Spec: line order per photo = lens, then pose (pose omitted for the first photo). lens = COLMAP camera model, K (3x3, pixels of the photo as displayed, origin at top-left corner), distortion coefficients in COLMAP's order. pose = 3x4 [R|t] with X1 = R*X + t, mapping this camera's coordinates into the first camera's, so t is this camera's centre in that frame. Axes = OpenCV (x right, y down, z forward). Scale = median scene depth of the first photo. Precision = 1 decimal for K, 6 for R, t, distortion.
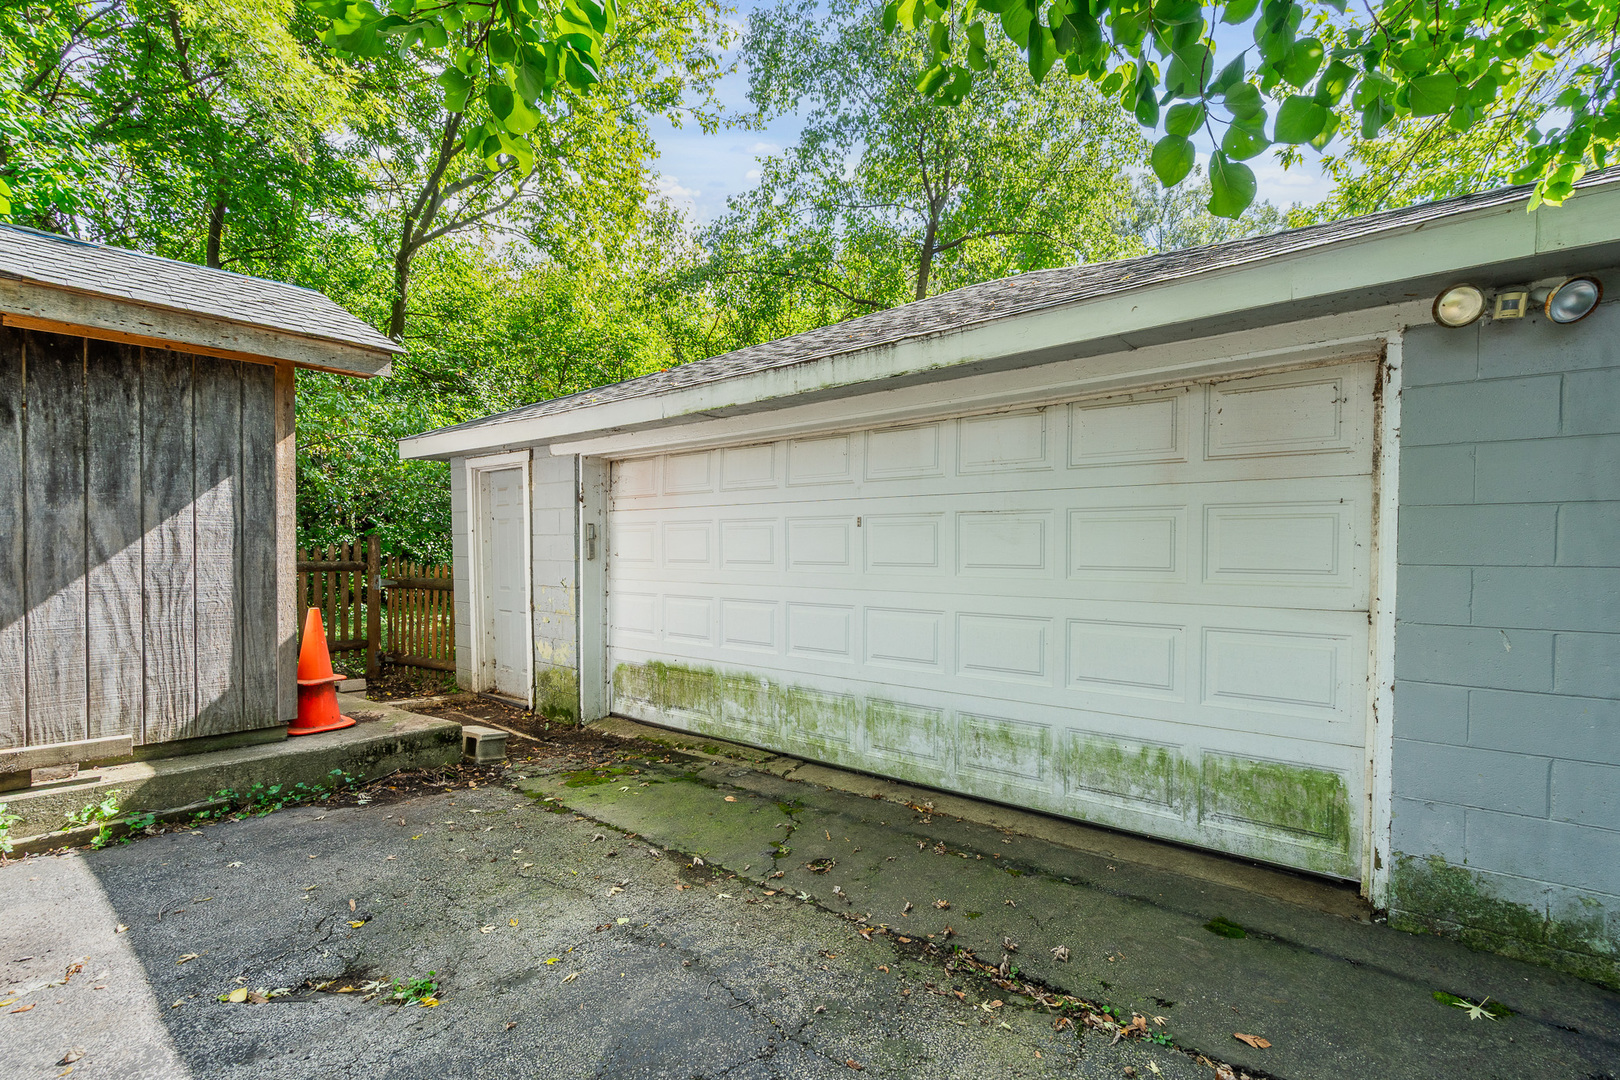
lens RADIAL K [[765.9, 0, 781.0], [0, 765.9, 565.9], [0, 0, 1]] dist [-0.002007, 0.001722]
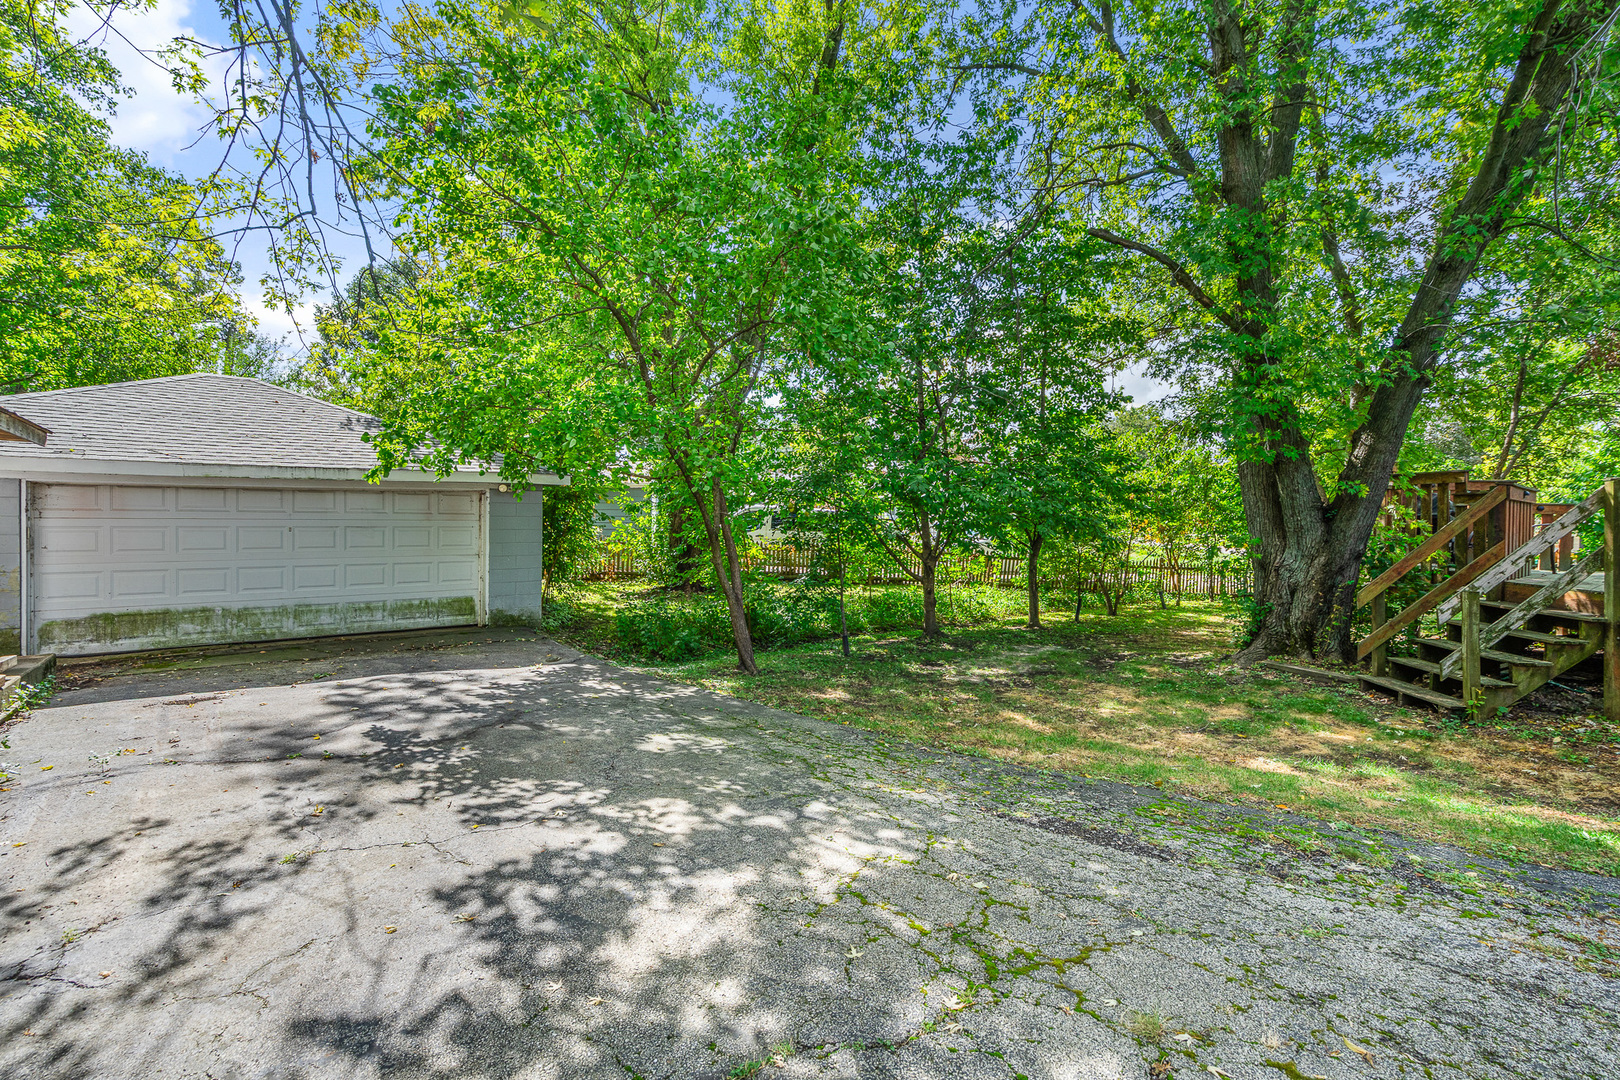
lens RADIAL K [[759.9, 0, 822.1], [0, 759.9, 532.5], [0, 0, 1]] dist [-0.002743, 0.000967]
pose [[0.201443, -0.012388, 0.979422, -1.936446], [0.020728, 0.999750, 0.008381, -0.036768], [-0.979281, 0.018613, 0.201649, -1.096988]]
